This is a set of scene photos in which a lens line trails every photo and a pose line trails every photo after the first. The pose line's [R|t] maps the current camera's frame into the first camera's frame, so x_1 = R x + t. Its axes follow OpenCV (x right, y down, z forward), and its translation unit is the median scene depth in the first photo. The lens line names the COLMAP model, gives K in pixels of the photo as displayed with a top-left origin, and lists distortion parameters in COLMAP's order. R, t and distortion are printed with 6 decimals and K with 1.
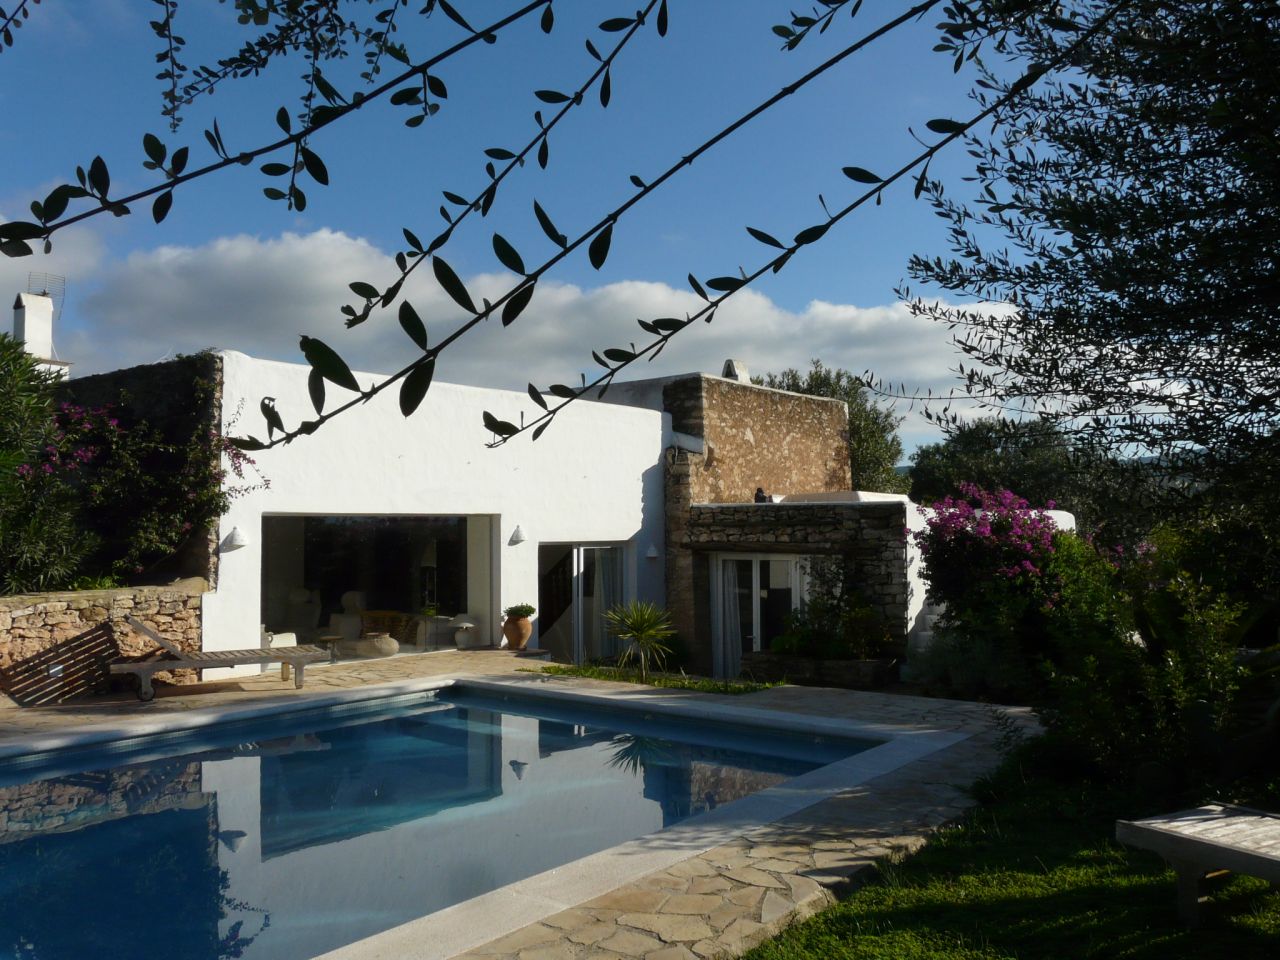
lens RADIAL K [[1078.4, 0, 629.2], [0, 1078.4, 479.7], [0, 0, 1]] dist [-0.100008, 0.149095]
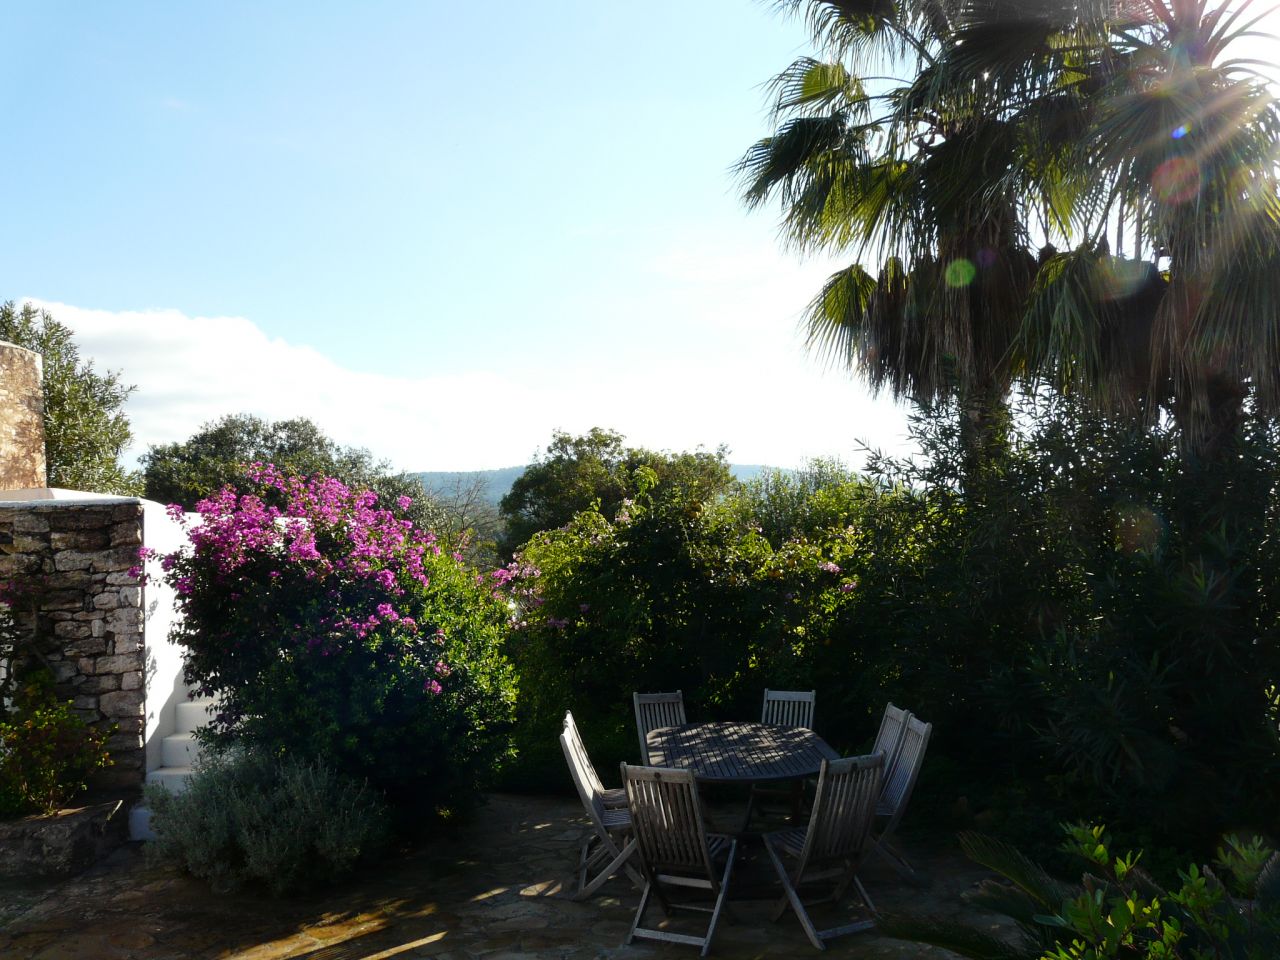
lens RADIAL K [[1078.4, 0, 629.2], [0, 1078.4, 479.7], [0, 0, 1]] dist [-0.100008, 0.149095]
pose [[0.769751, 0.014674, 0.638176, 0.104040], [-0.002878, 0.999805, -0.019519, 0.020307], [-0.638338, 0.013188, 0.769643, 0.428318]]
